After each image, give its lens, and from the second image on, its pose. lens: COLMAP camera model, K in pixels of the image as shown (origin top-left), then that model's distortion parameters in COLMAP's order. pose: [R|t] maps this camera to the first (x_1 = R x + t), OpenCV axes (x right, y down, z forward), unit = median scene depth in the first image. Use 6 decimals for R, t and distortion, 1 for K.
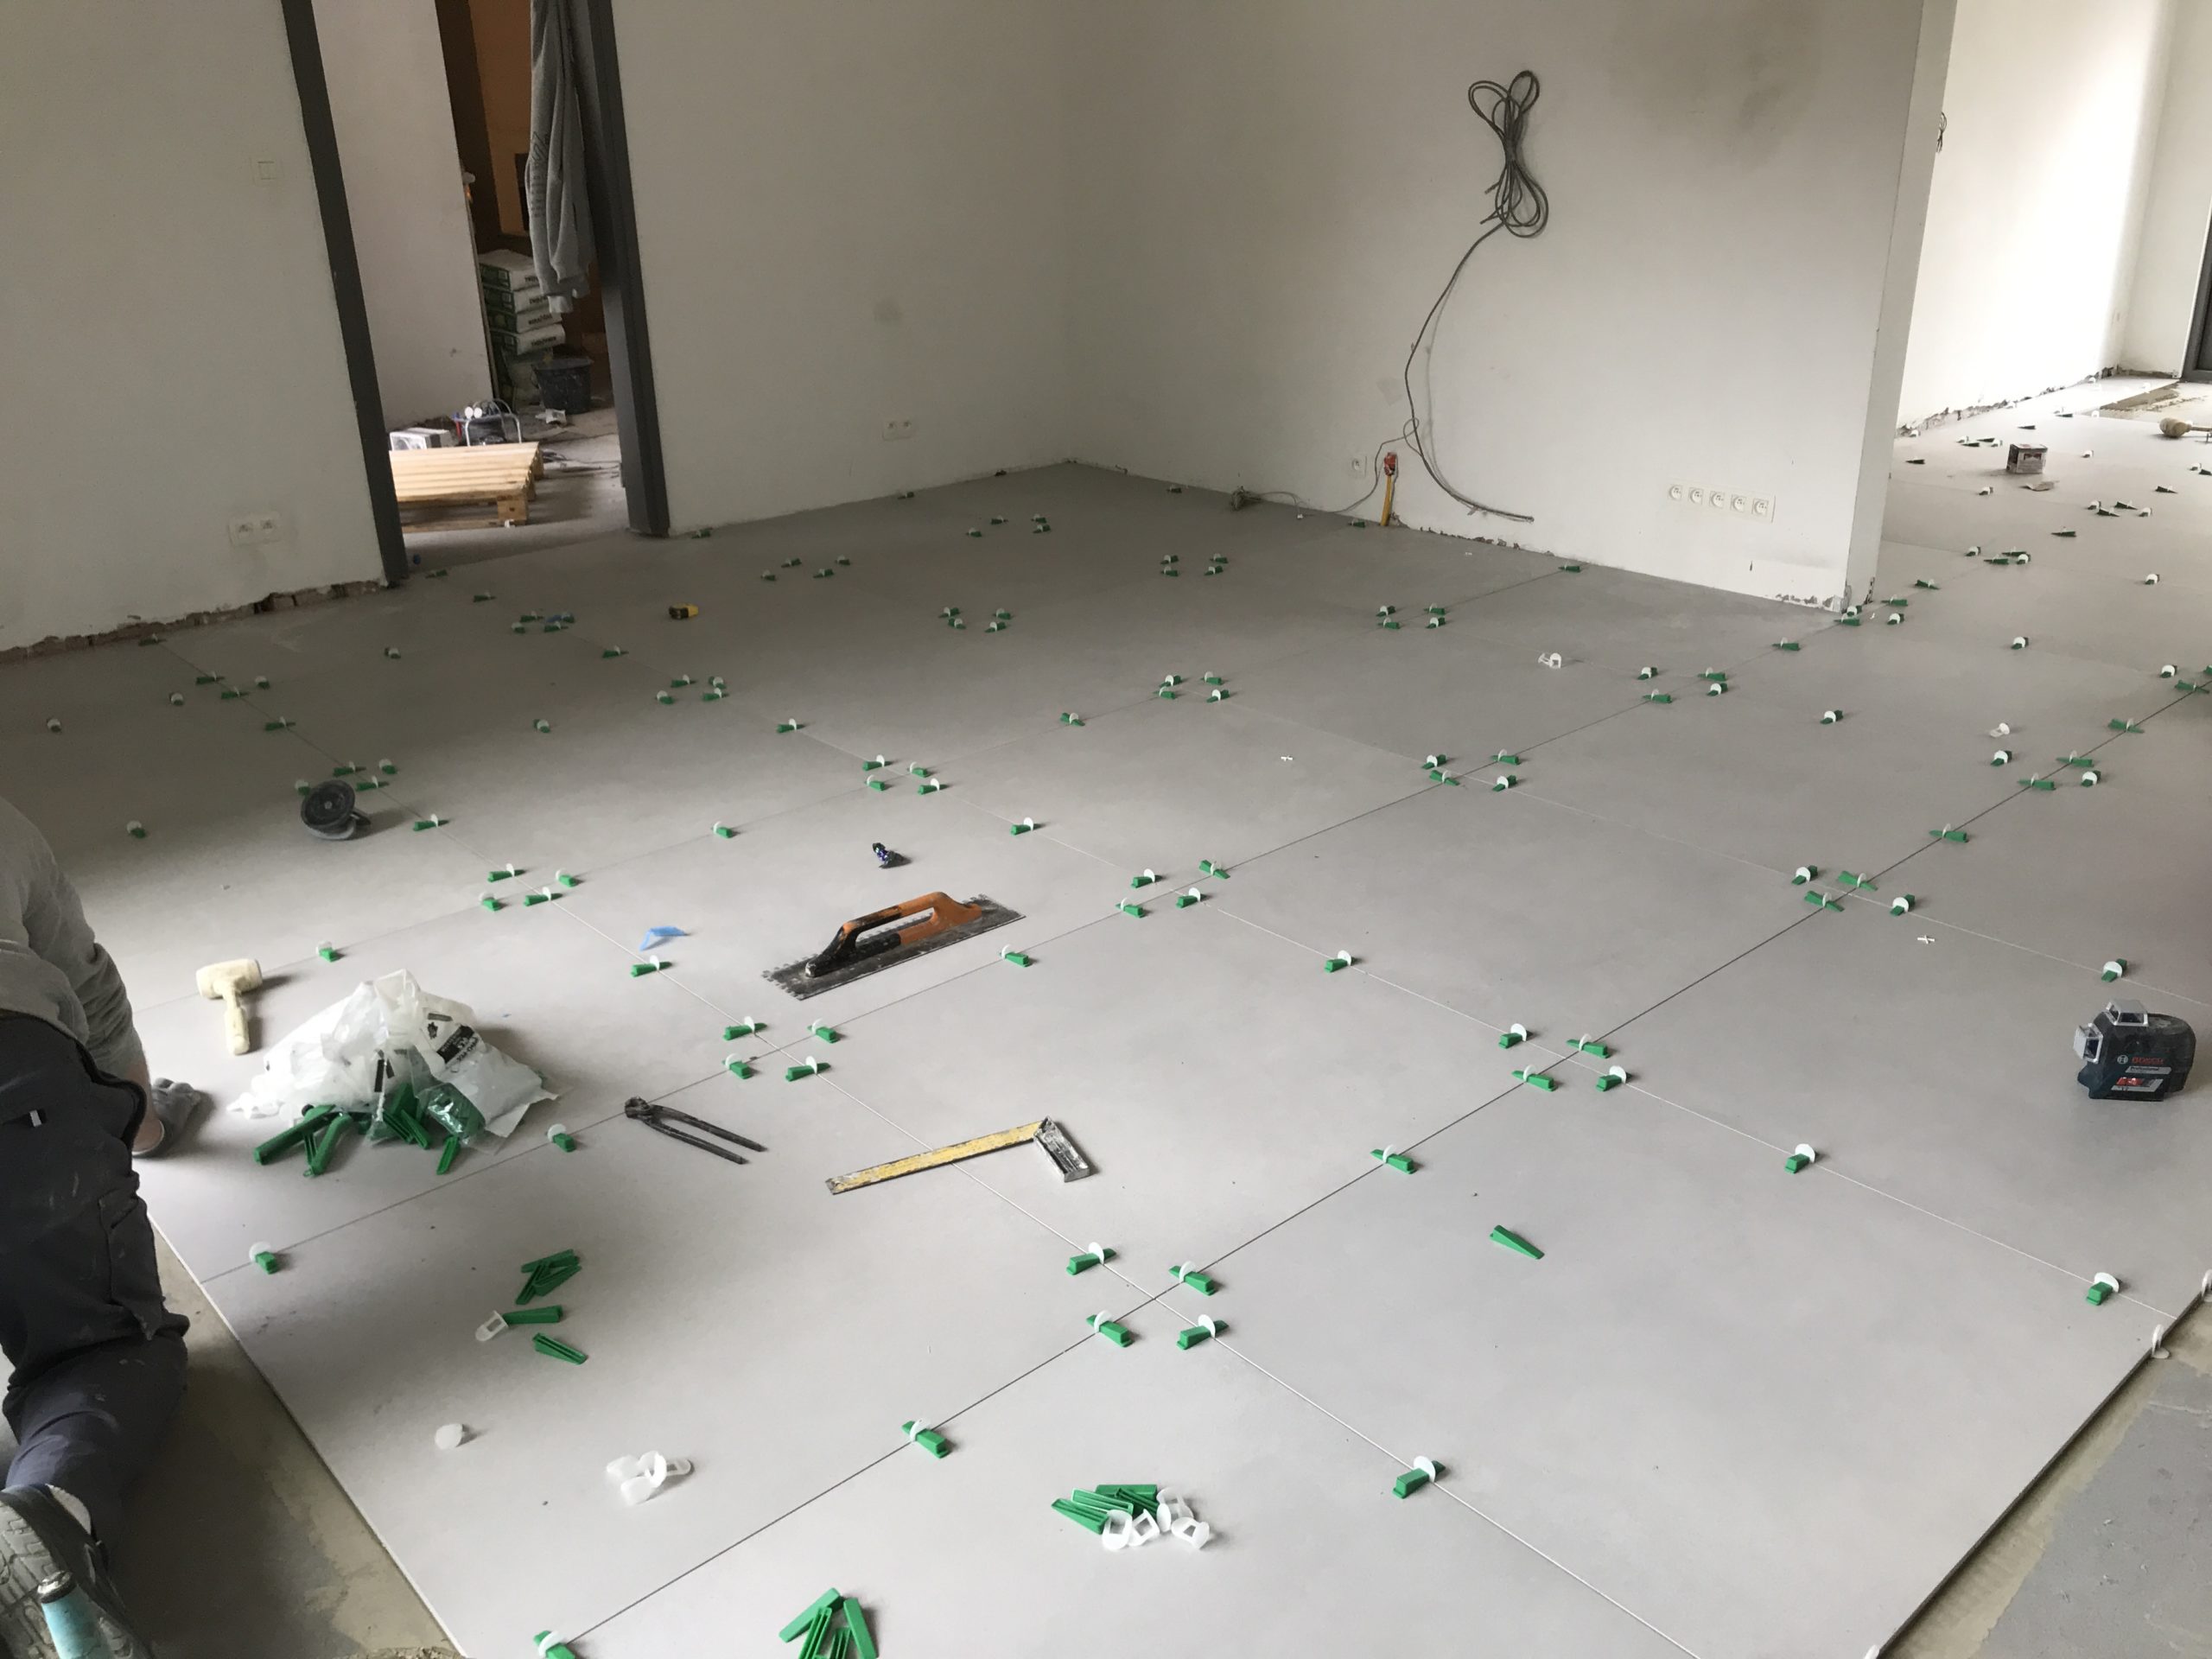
lens RADIAL K [[1767.0, 0, 1091.4], [0, 1767.0, 814.0], [0, 0, 1]] dist [0.103259, -0.212259]
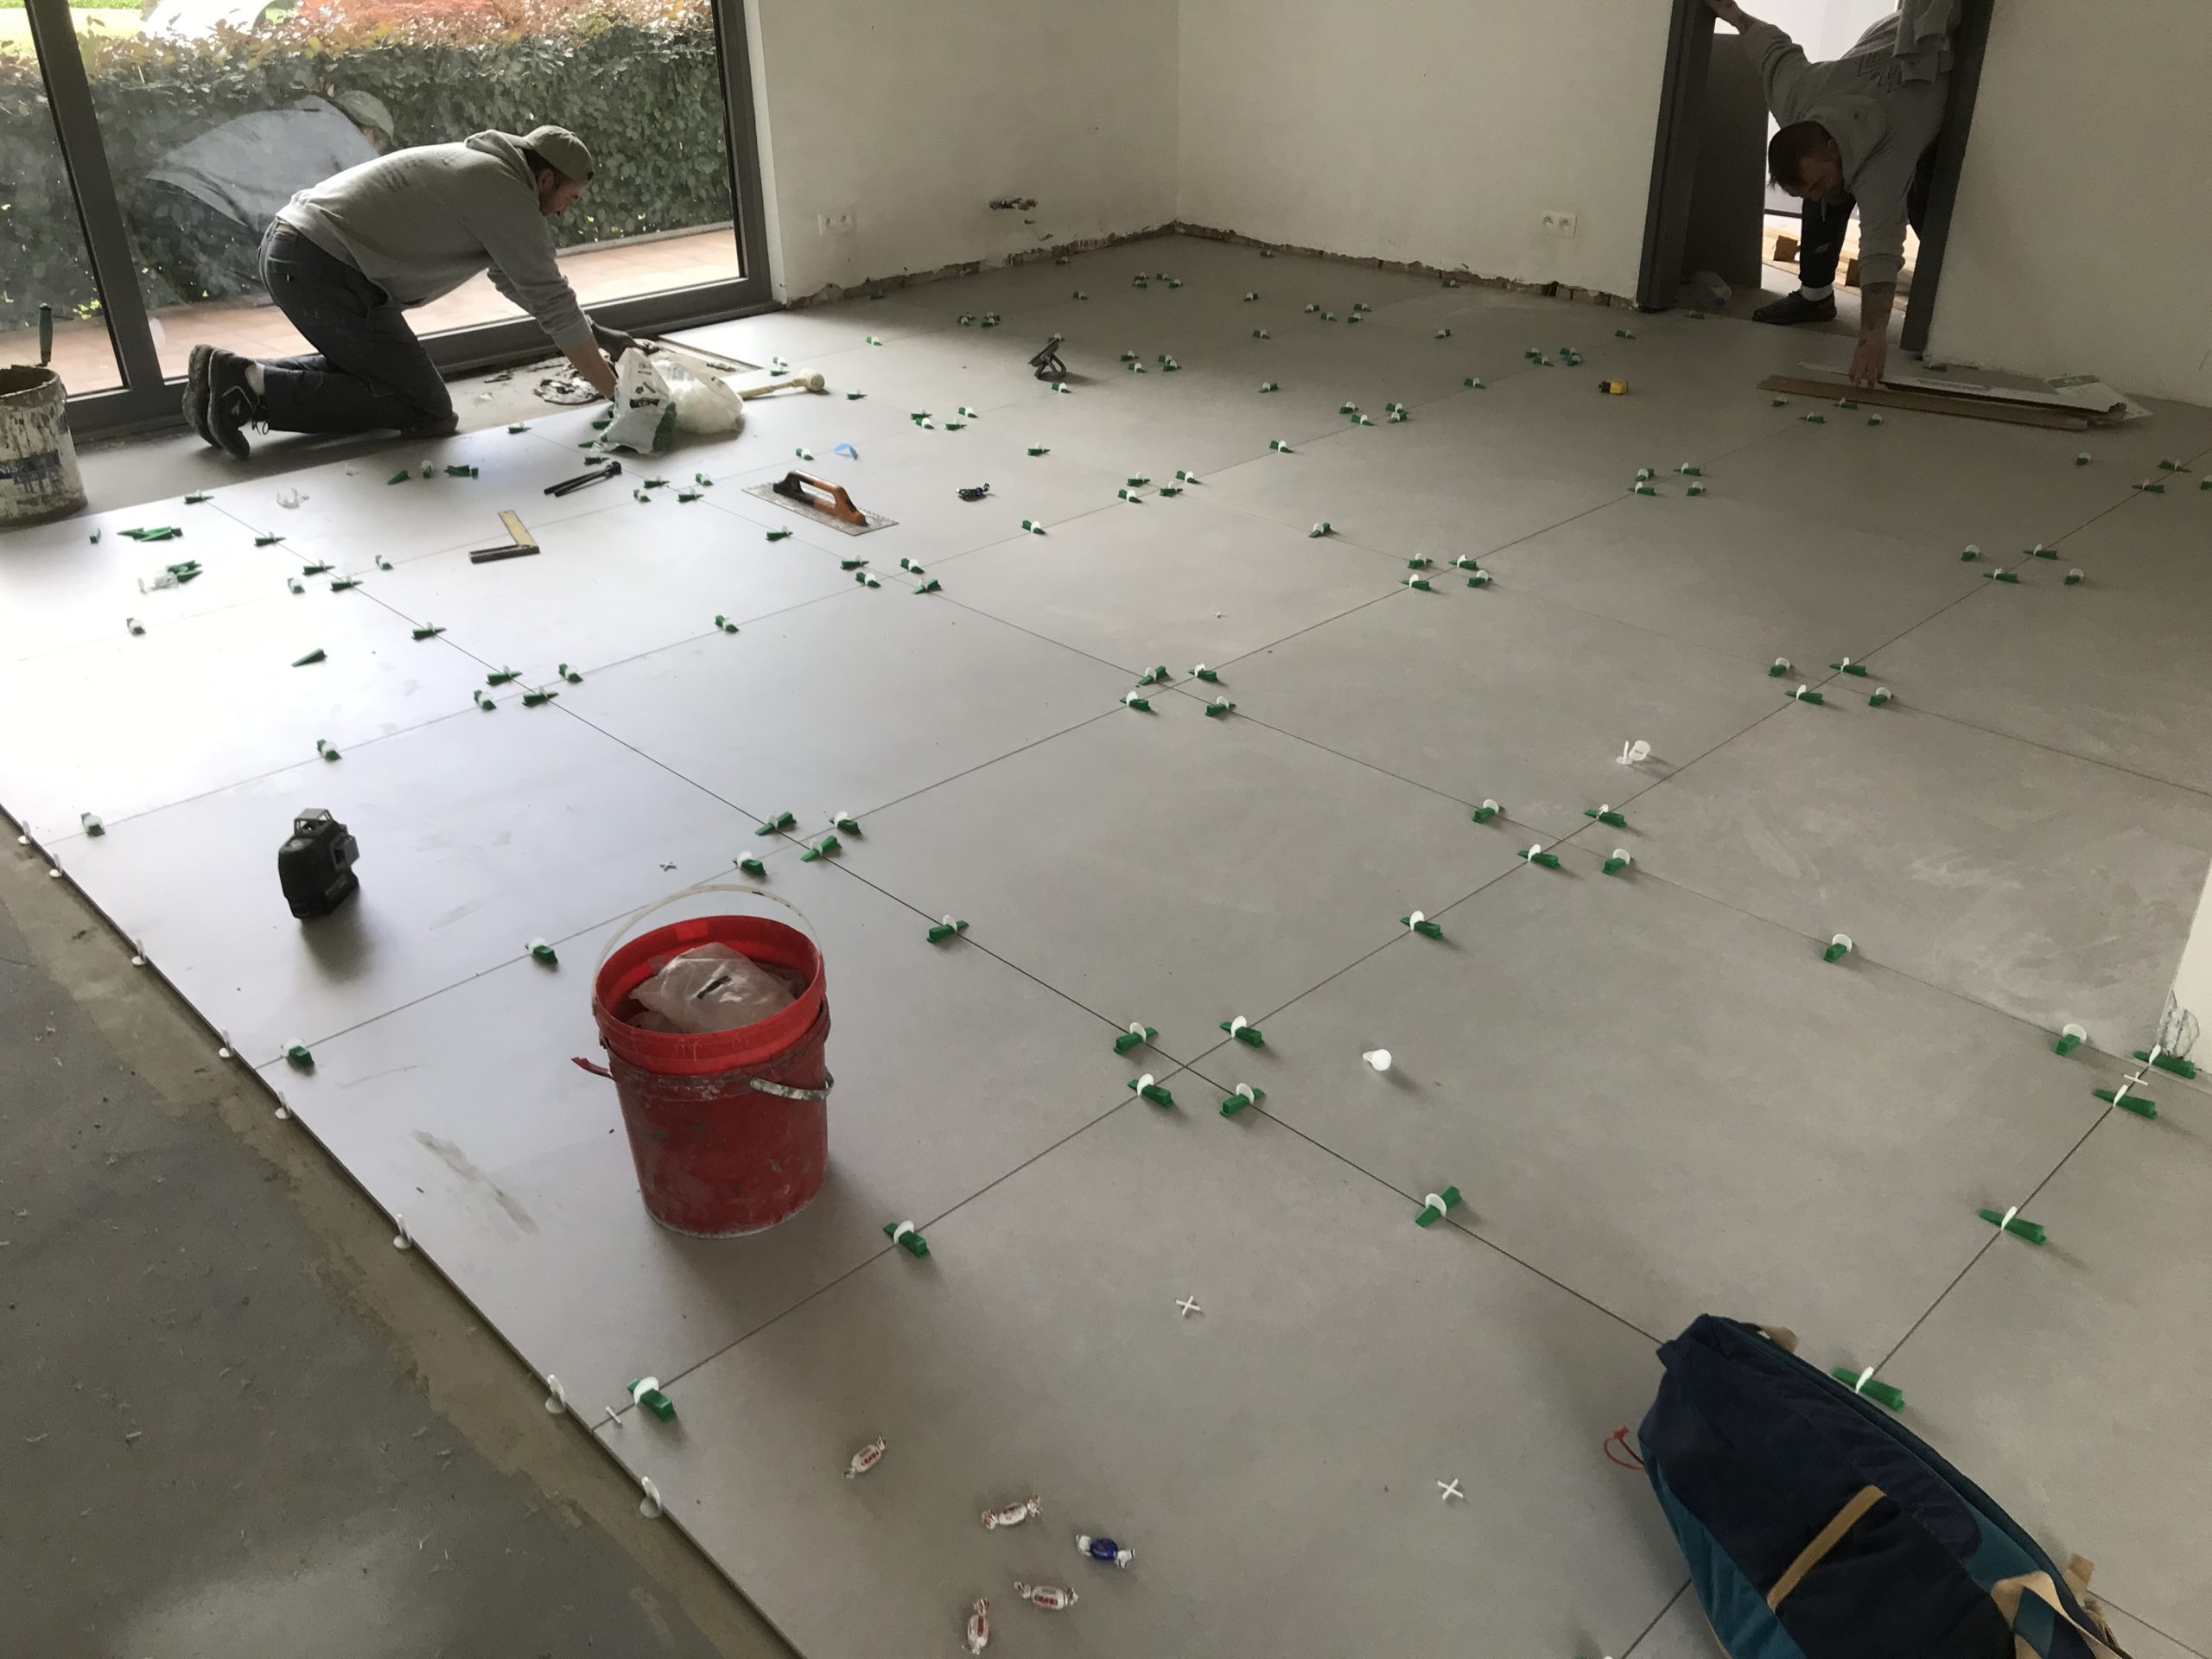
lens RADIAL K [[1813.6, 0, 1108.2], [0, 1813.6, 804.6], [0, 0, 1]] dist [0.021237, -0.015624]
pose [[0.051164, 0.481940, -0.874709, 0.771514], [-0.361212, 0.825491, 0.433694, -0.265968], [0.931079, 0.293765, 0.216318, 0.605883]]
